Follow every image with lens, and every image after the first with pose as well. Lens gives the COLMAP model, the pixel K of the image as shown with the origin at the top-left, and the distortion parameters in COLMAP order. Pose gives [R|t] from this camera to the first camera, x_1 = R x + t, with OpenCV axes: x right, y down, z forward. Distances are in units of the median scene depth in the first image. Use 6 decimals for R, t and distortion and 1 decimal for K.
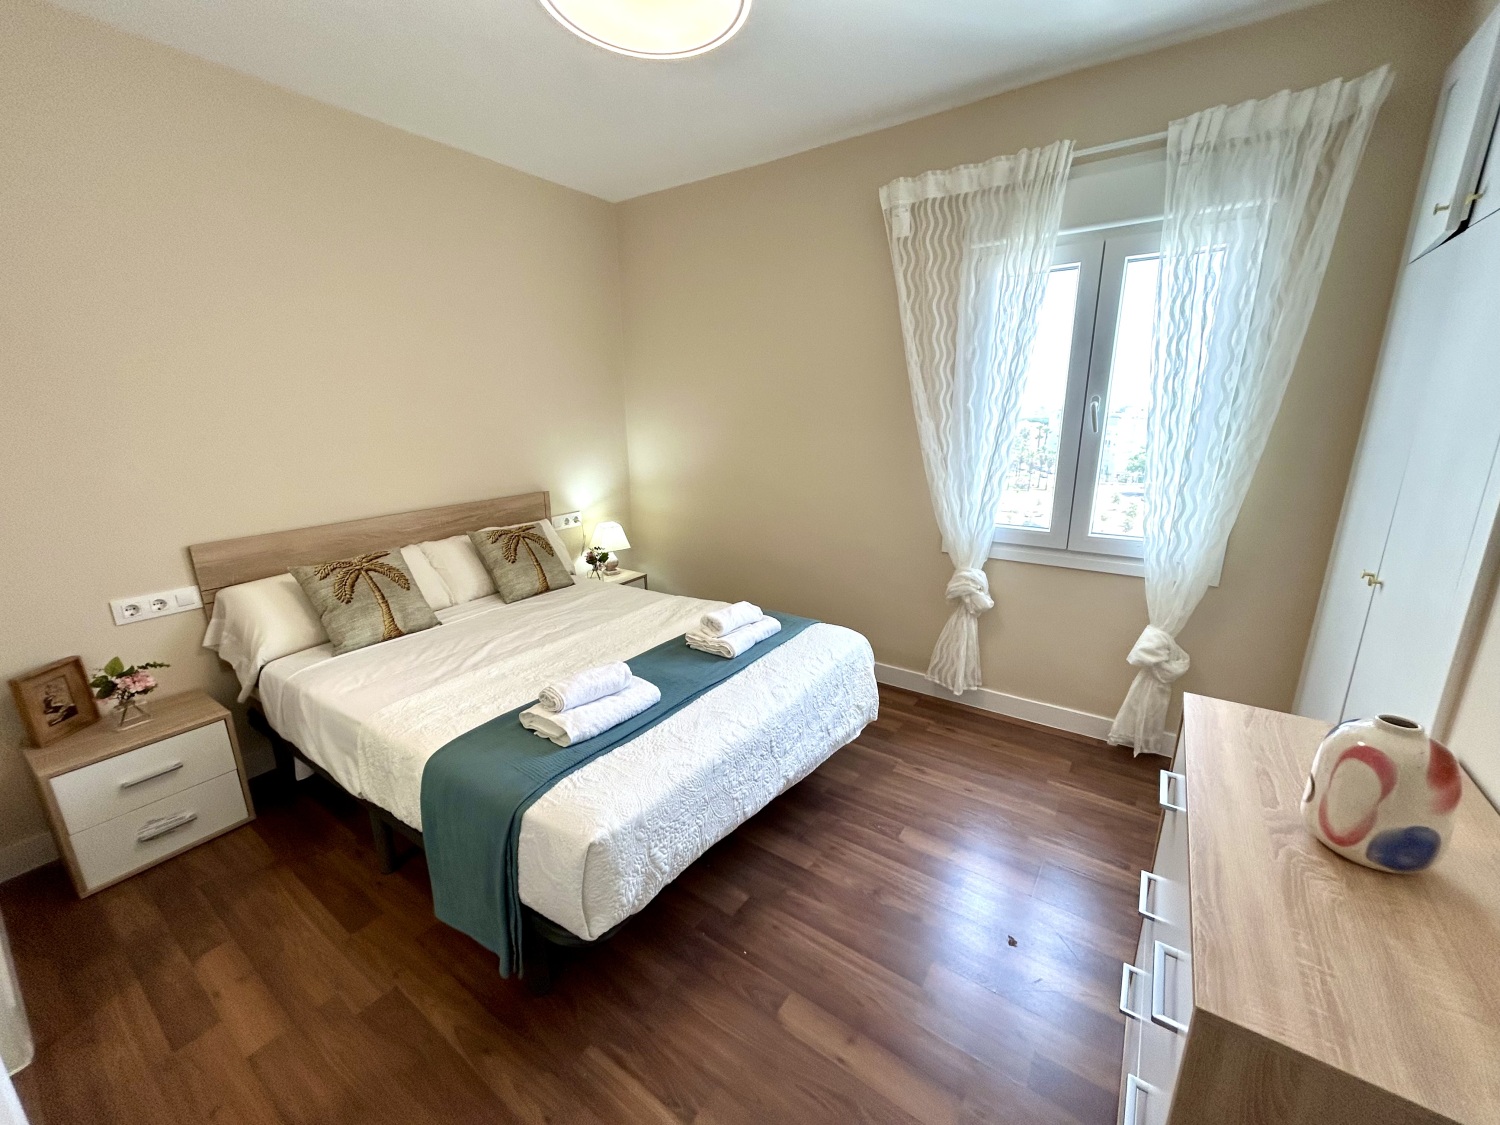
lens RADIAL K [[603.1, 0, 740.9], [0, 603.1, 555.0], [0, 0, 1]] dist [-0.001880, -0.000428]
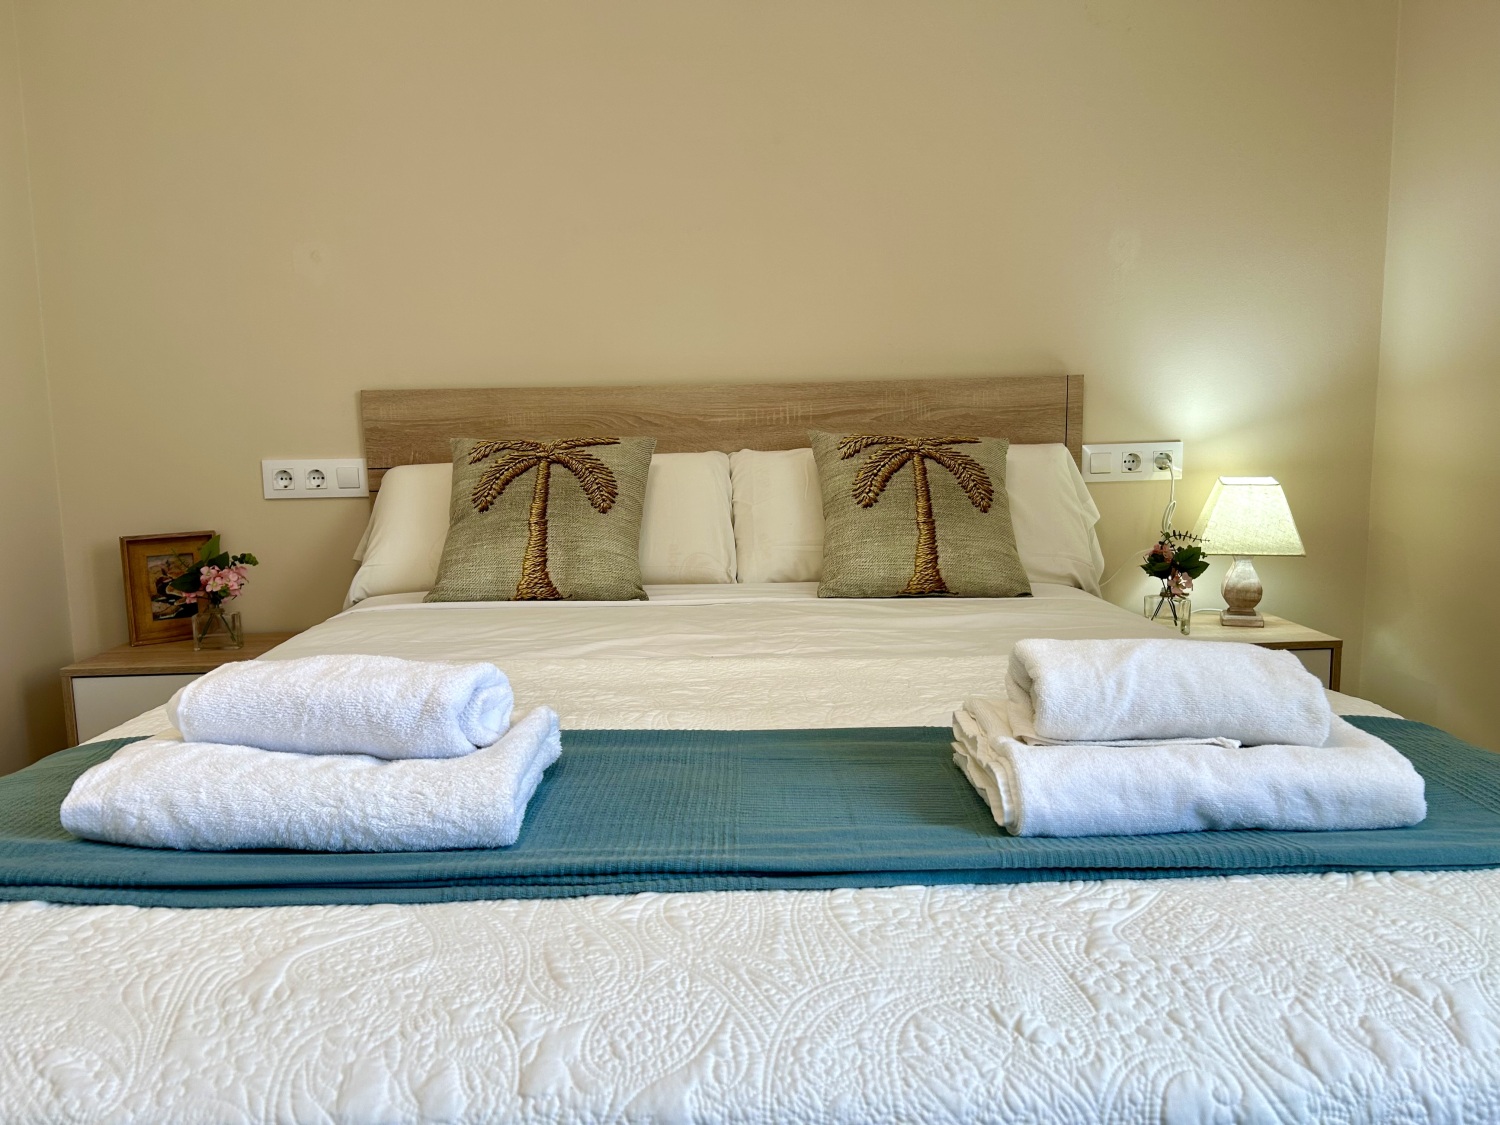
lens RADIAL K [[1123.1, 0, 749.4], [0, 1123.1, 573.9], [0, 0, 1]] dist [0.054520, -0.007532]
pose [[0.587179, 0.111226, -0.801779, 0.223056], [-0.183489, 0.983020, 0.001991, 0.084695], [0.788386, 0.145948, 0.597618, 0.593825]]
